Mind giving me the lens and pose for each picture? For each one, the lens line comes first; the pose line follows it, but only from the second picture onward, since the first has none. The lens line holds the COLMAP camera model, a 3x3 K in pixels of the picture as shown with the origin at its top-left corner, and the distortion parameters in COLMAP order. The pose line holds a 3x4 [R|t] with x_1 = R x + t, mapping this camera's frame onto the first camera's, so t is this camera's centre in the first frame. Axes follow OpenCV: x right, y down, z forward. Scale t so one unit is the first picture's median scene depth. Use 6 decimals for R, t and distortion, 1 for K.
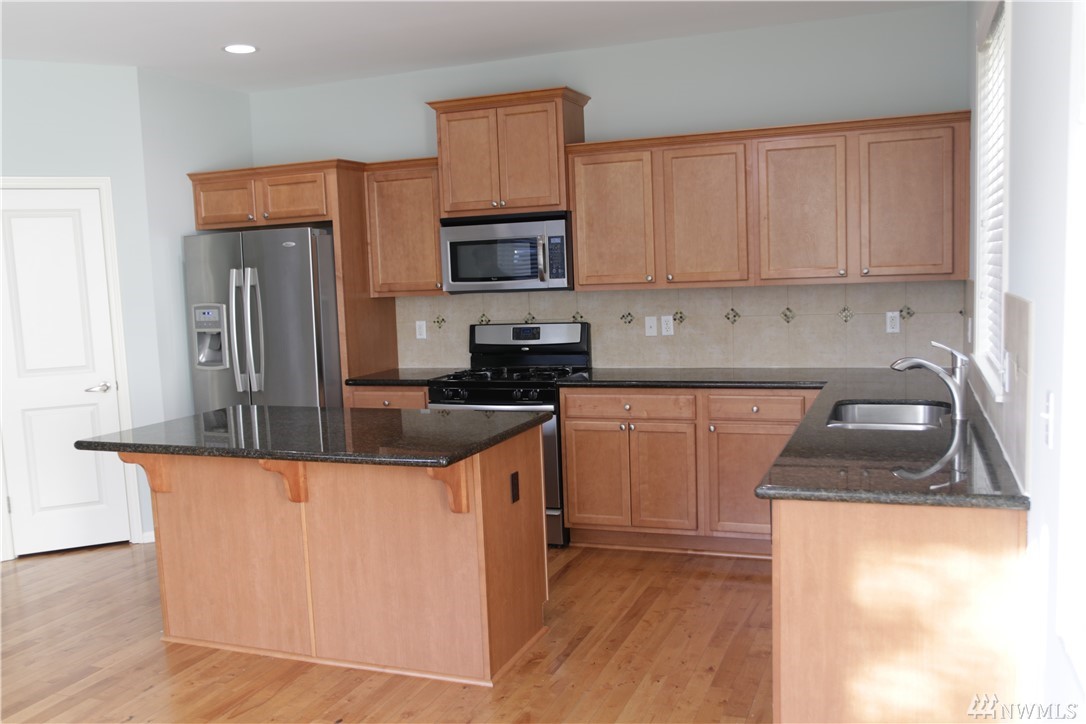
lens RADIAL K [[965.2, 0, 543.0], [0, 965.2, 362.0], [0, 0, 1]] dist [-0.080374, -0.000559]
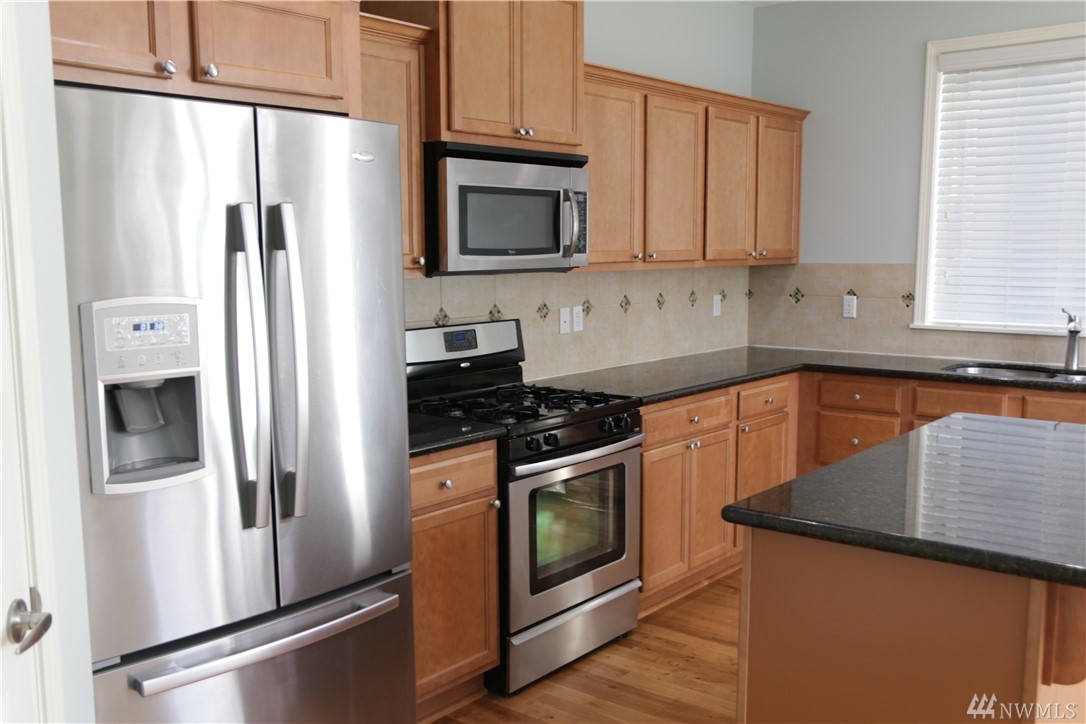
lens RADIAL K [[1031.8, 0, 543.4], [0, 1031.8, 377.0], [0, 0, 1]] dist [0.008474, 0.014783]
pose [[0.309236, -0.085029, 0.947176, -0.673692], [0.083198, 0.994595, 0.062123, -0.045165], [-0.947339, 0.059592, 0.314639, 0.768102]]
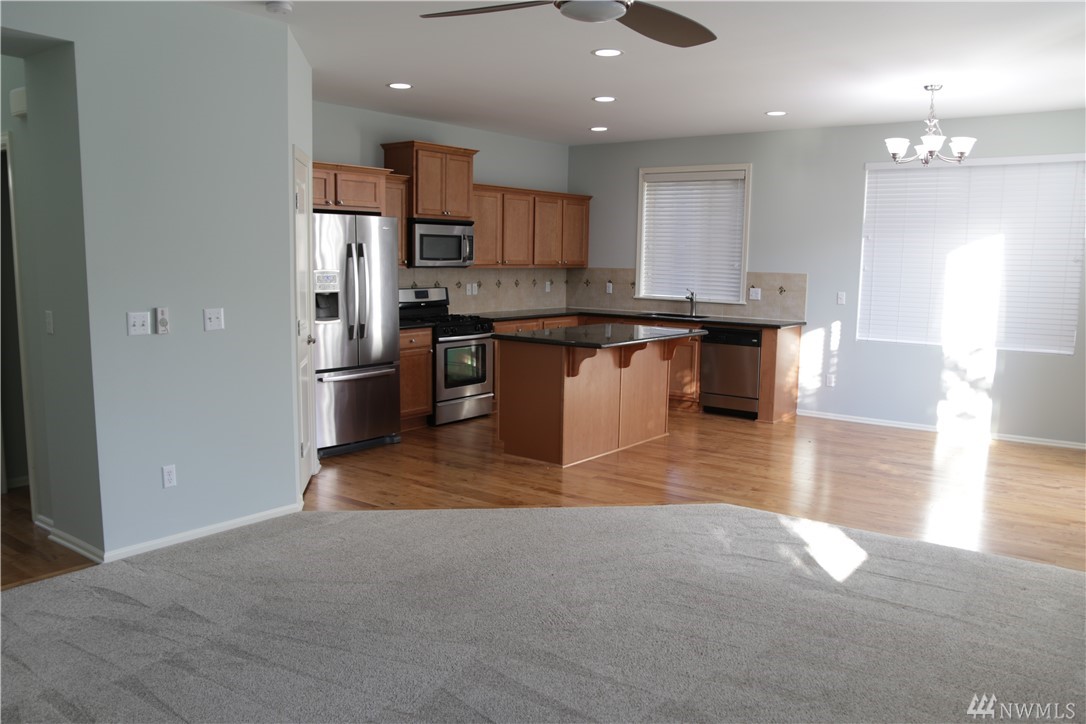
lens RADIAL K [[857.5, 0, 543.0], [0, 857.5, 362.0], [0, 0, 1]] dist [-0.007222, -0.001030]
pose [[0.280734, -0.076244, 0.956752, -1.367947], [0.066789, 0.995975, 0.059773, 0.010266], [-0.957459, 0.047120, 0.284697, 0.433981]]
